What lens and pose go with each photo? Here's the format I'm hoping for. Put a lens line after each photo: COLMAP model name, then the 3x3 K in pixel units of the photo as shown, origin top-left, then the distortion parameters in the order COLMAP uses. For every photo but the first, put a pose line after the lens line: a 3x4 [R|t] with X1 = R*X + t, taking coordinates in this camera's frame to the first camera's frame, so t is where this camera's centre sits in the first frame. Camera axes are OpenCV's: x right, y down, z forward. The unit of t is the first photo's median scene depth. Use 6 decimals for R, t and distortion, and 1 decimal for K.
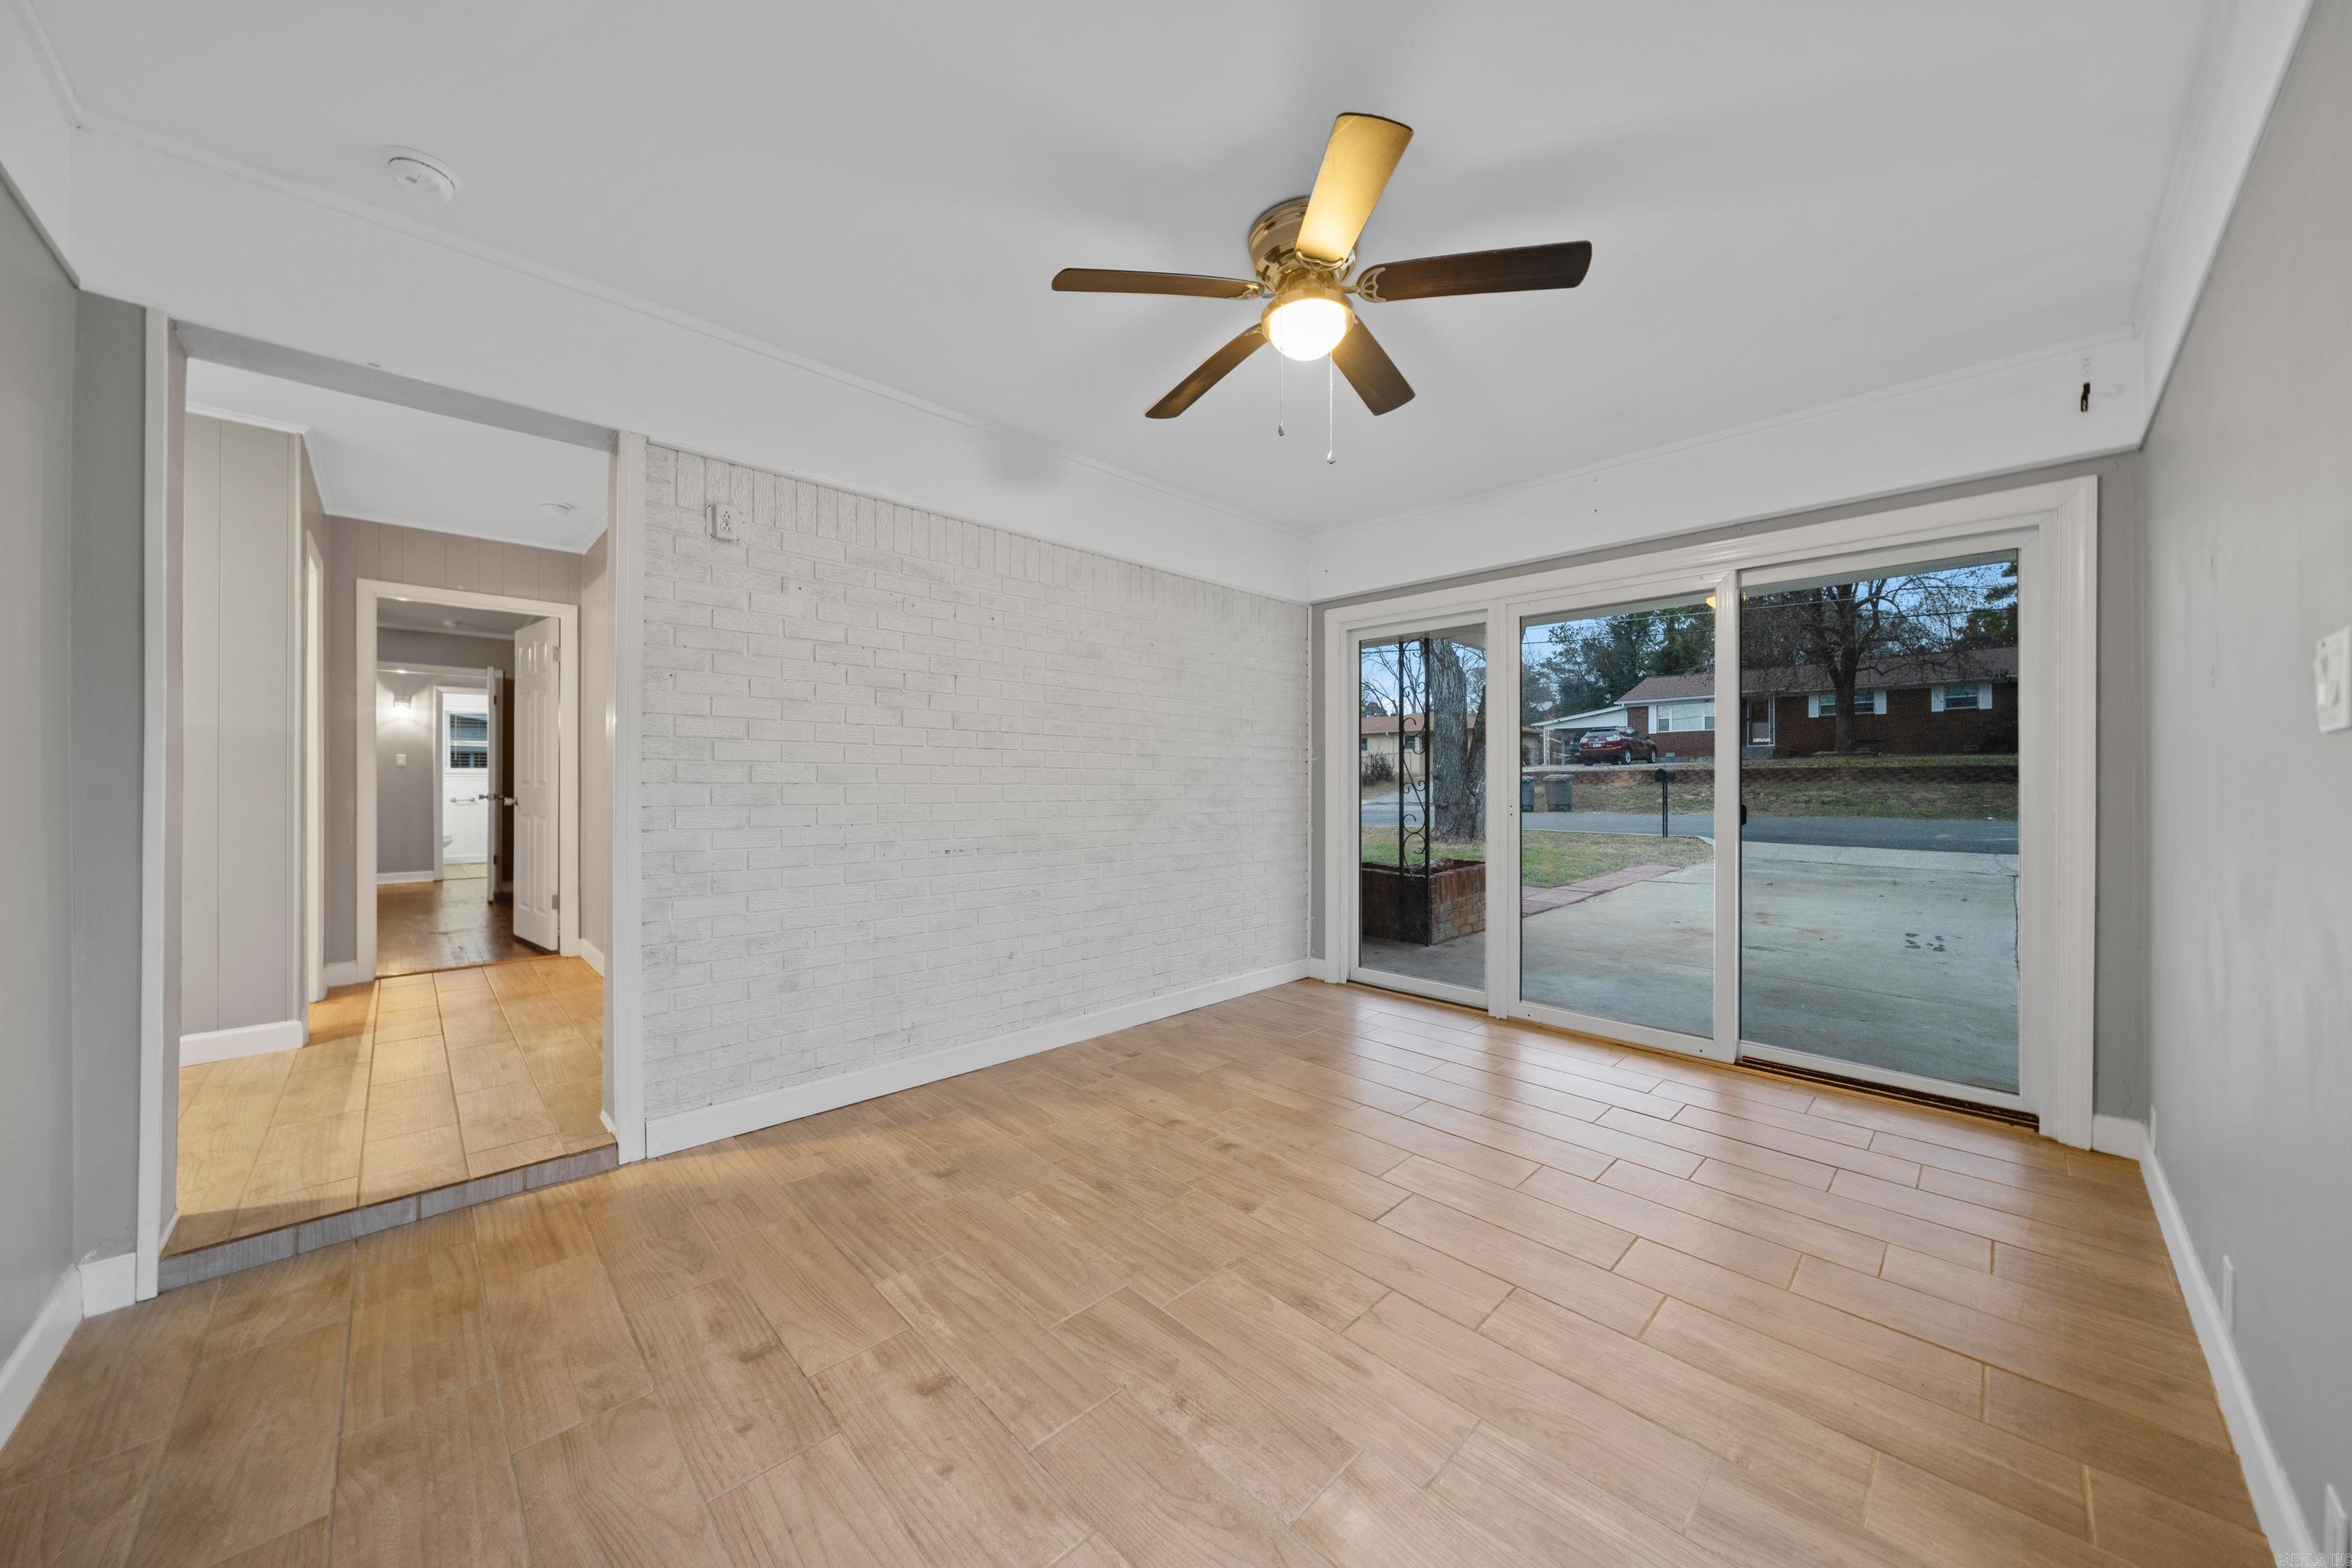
lens RADIAL K [[801.6, 0, 1176.0], [0, 801.6, 784.0], [0, 0, 1]] dist [0.000953, -0.000017]
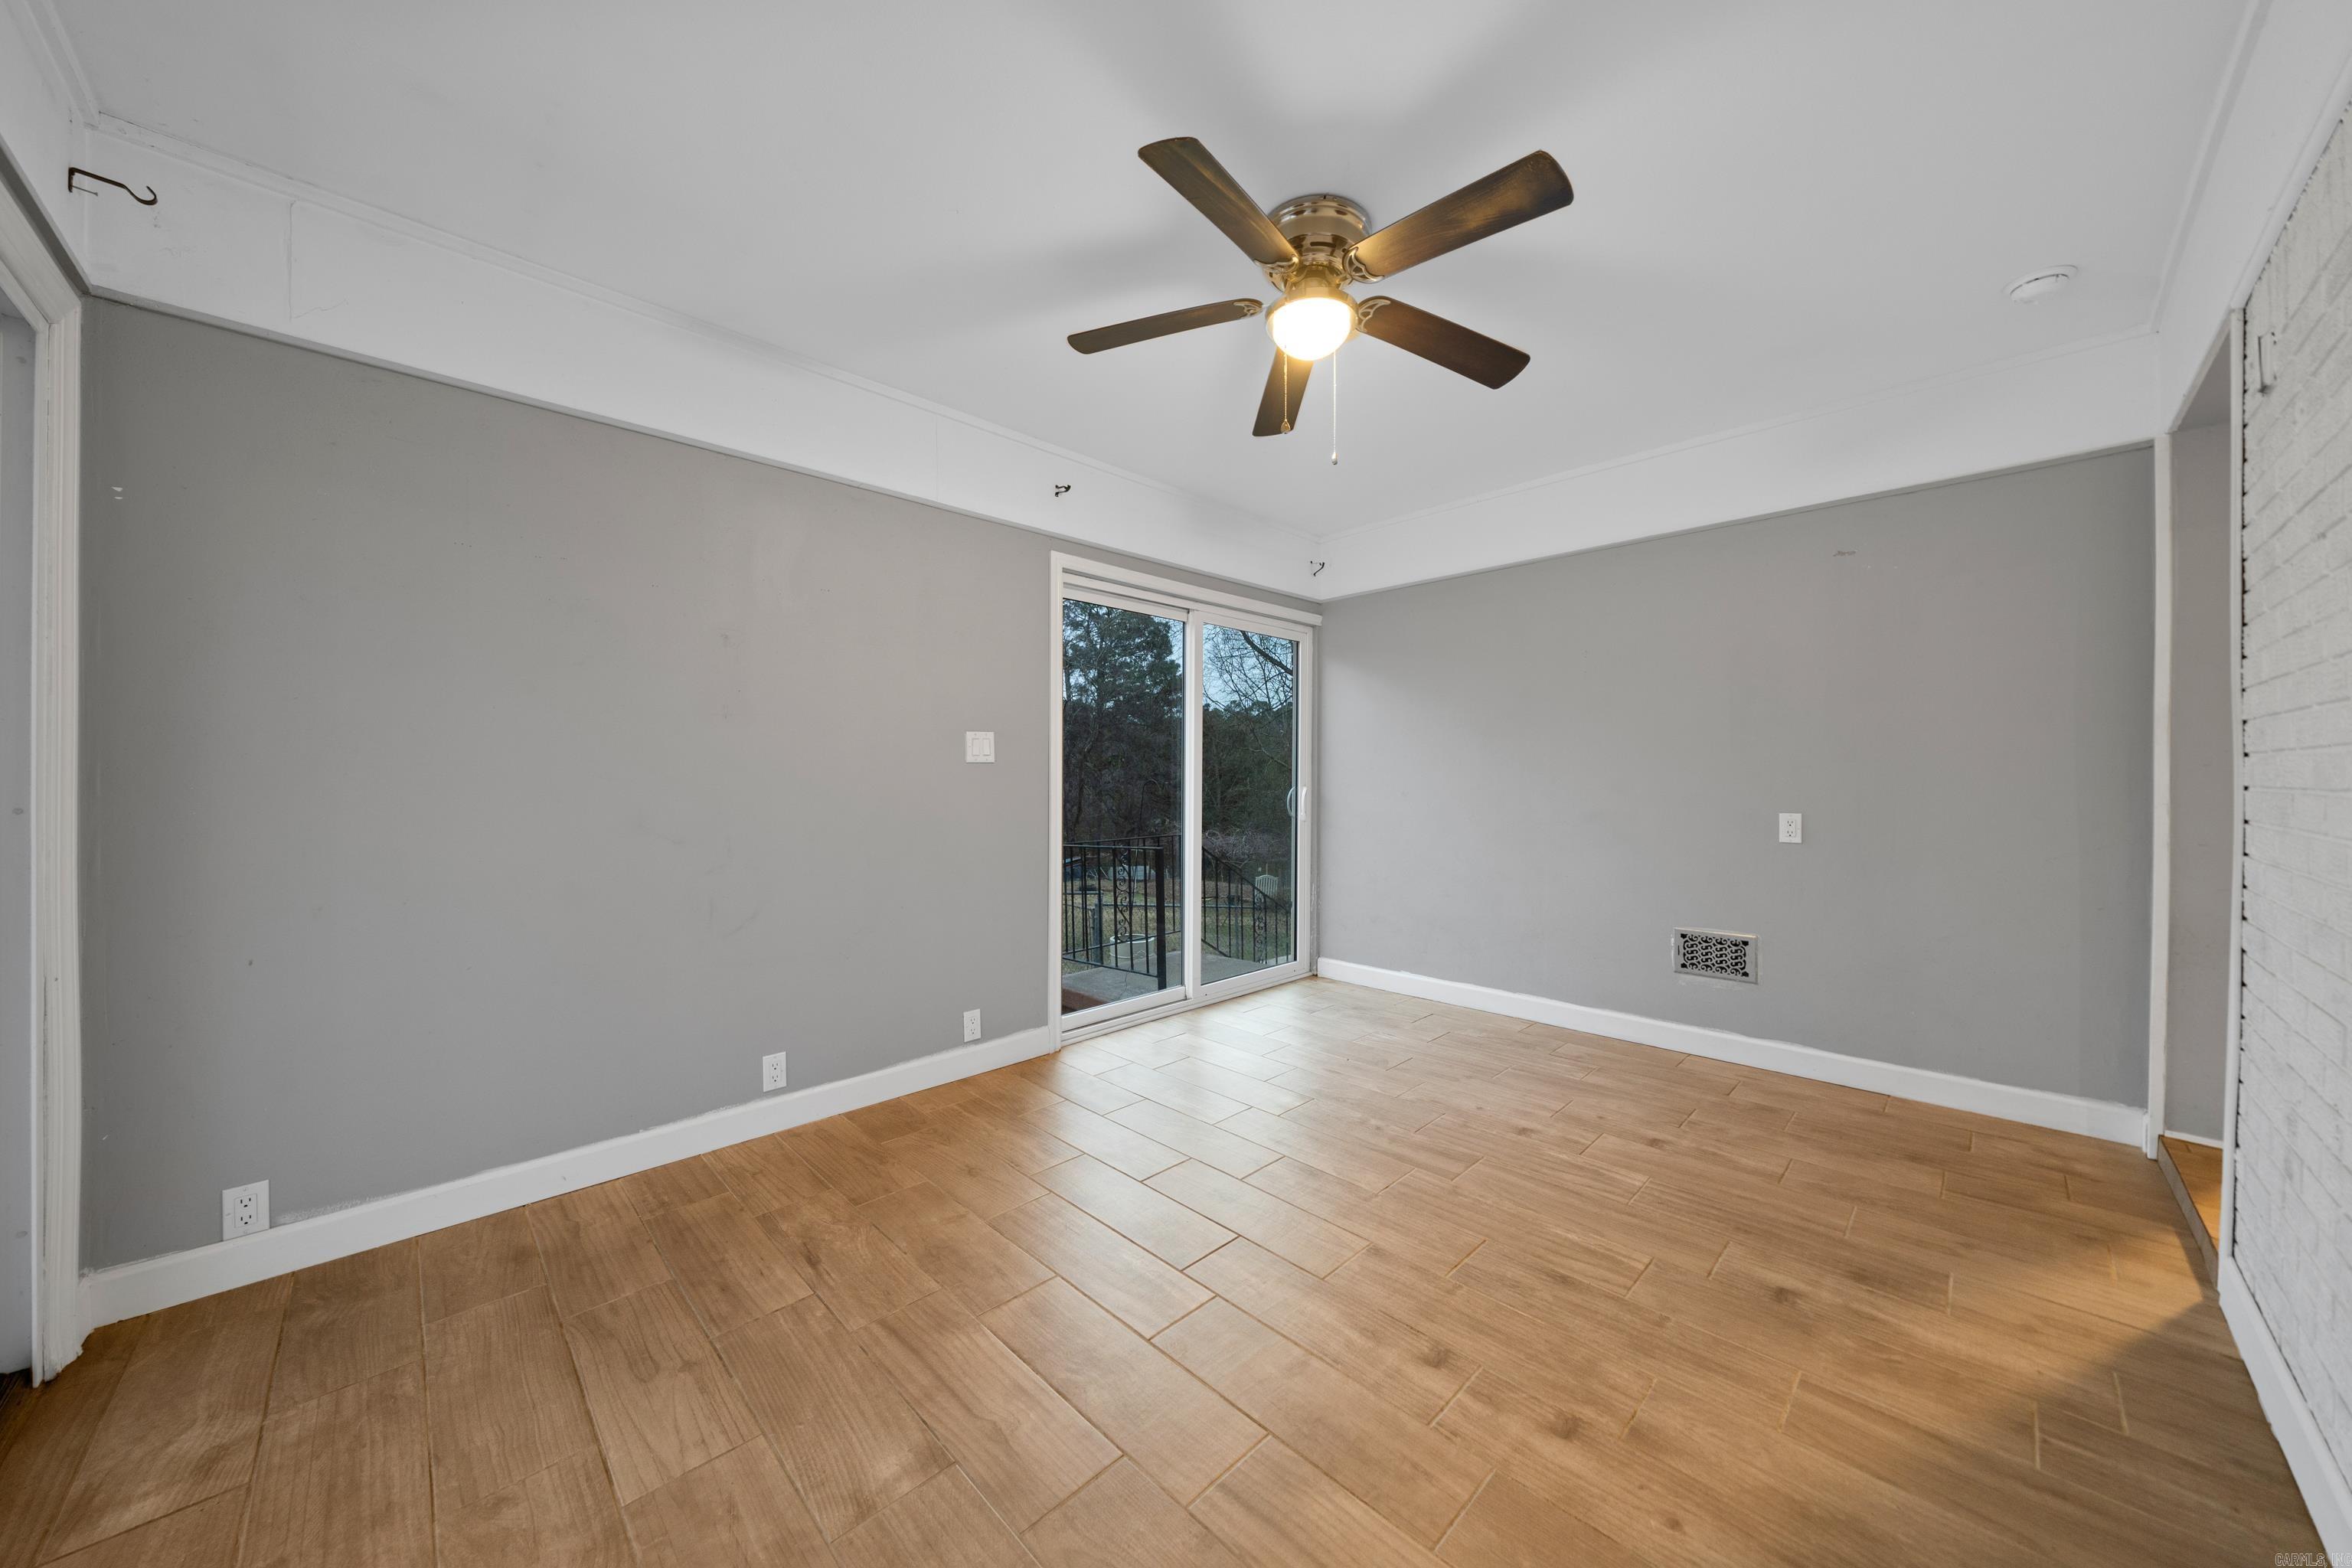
lens RADIAL K [[816.3, 0, 1188.0], [0, 816.3, 777.9], [0, 0, 1]] dist [-0.008184, 0.000019]
pose [[-0.999719, -0.002866, -0.023522, 0.346360], [-0.002971, 0.999986, 0.004435, -0.006962], [0.023509, 0.004504, -0.999713, 2.043188]]
